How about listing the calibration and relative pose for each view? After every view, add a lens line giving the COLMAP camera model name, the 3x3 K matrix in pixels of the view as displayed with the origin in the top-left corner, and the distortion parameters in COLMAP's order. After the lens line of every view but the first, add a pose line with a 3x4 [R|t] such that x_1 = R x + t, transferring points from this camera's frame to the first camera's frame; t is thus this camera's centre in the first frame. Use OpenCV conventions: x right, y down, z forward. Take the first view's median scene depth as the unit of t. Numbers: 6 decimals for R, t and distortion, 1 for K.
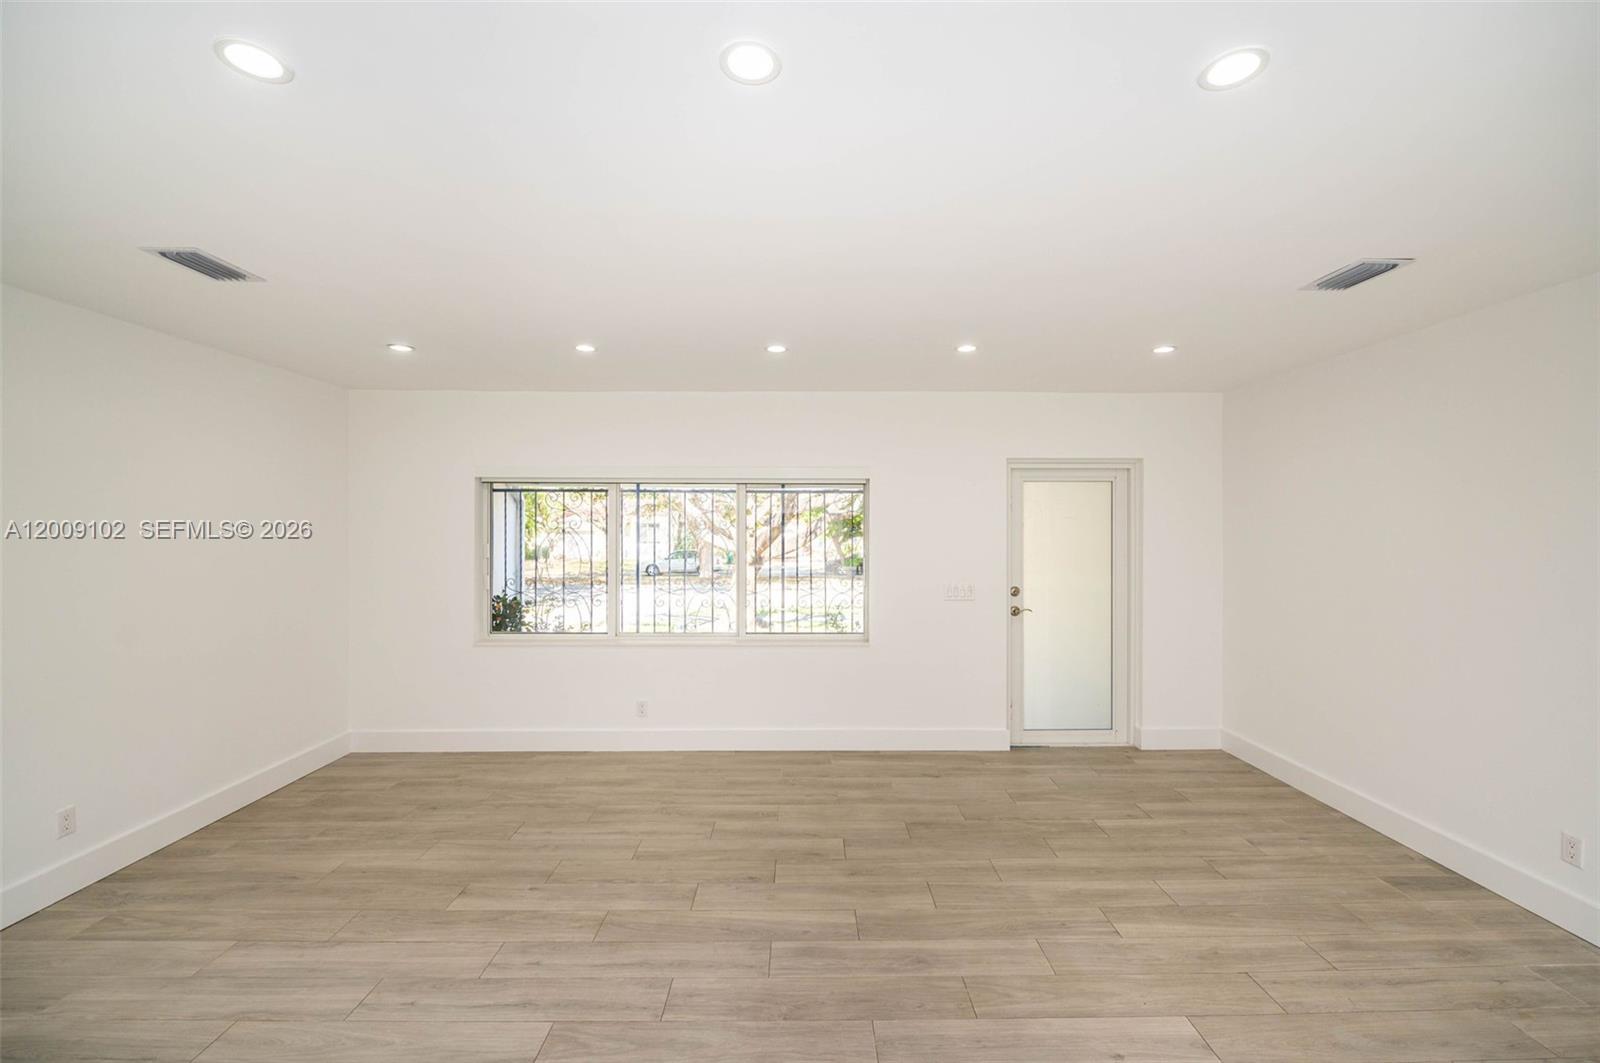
lens RADIAL K [[645.7, 0, 800.5], [0, 645.7, 521.0], [0, 0, 1]] dist [-0.003668, -0.000570]
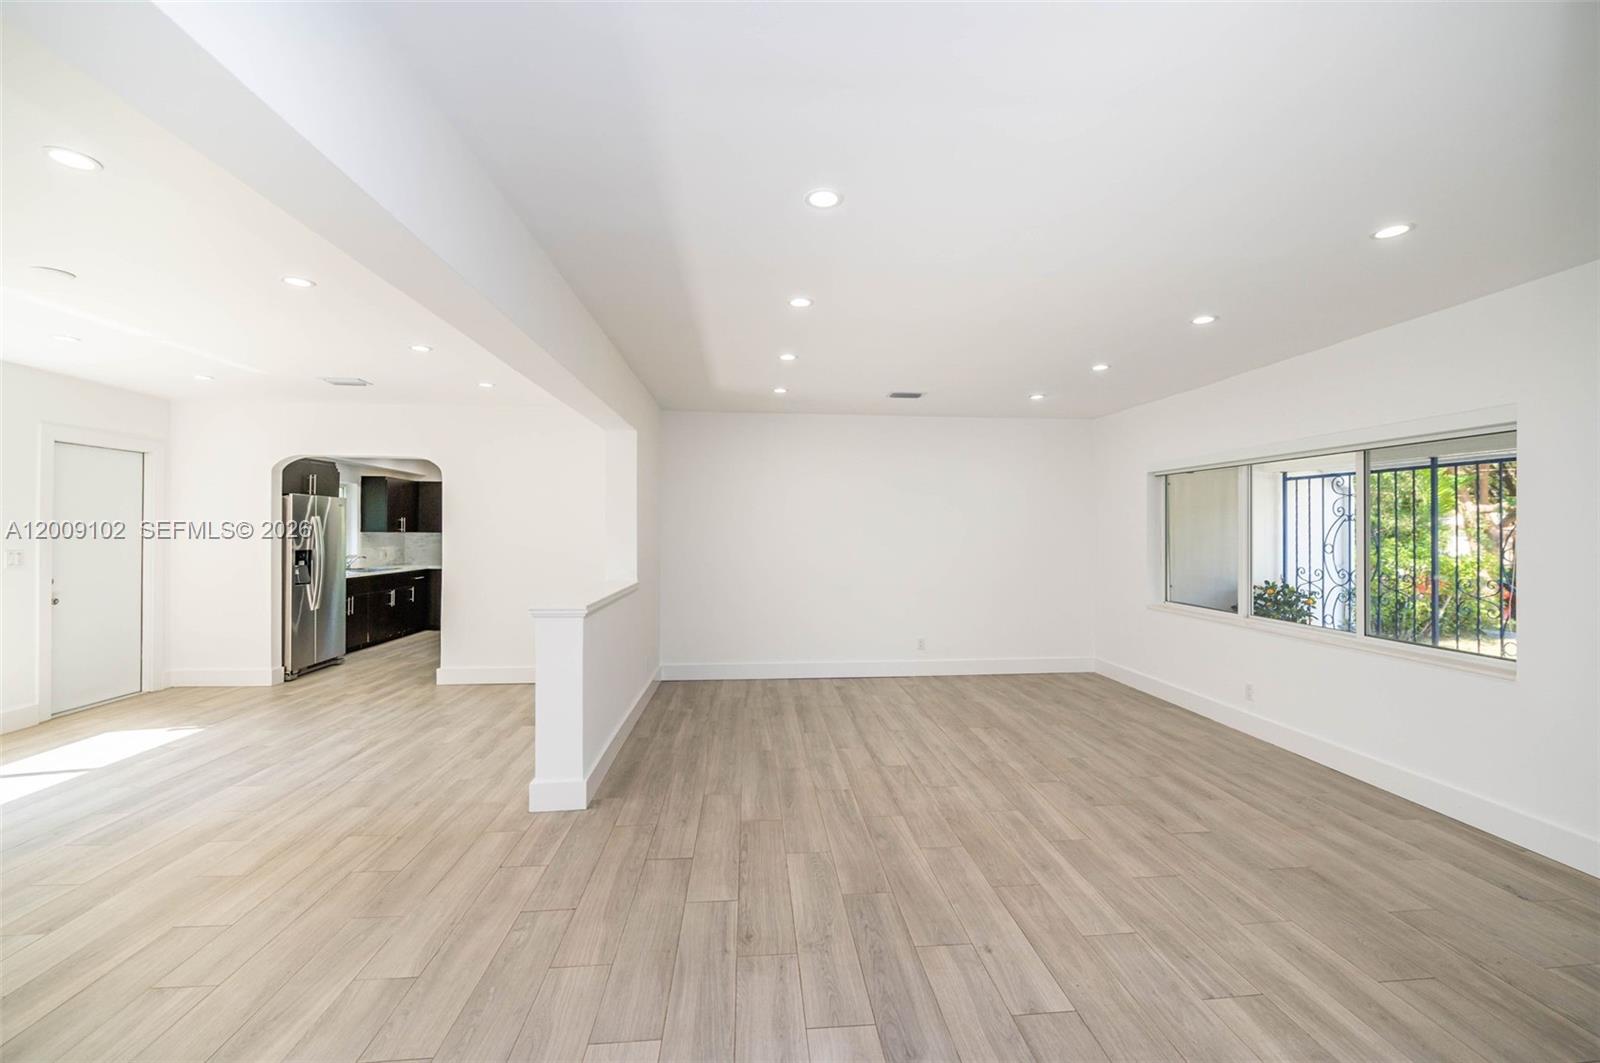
lens RADIAL K [[666.9, 0, 839.9], [0, 666.9, 519.8], [0, 0, 1]] dist [-0.002468, -0.000552]
pose [[0.117622, -0.016066, -0.992929, 0.971132], [0.007535, 0.999855, -0.015286, 0.052497], [0.993030, -0.005684, 0.117726, 0.357546]]
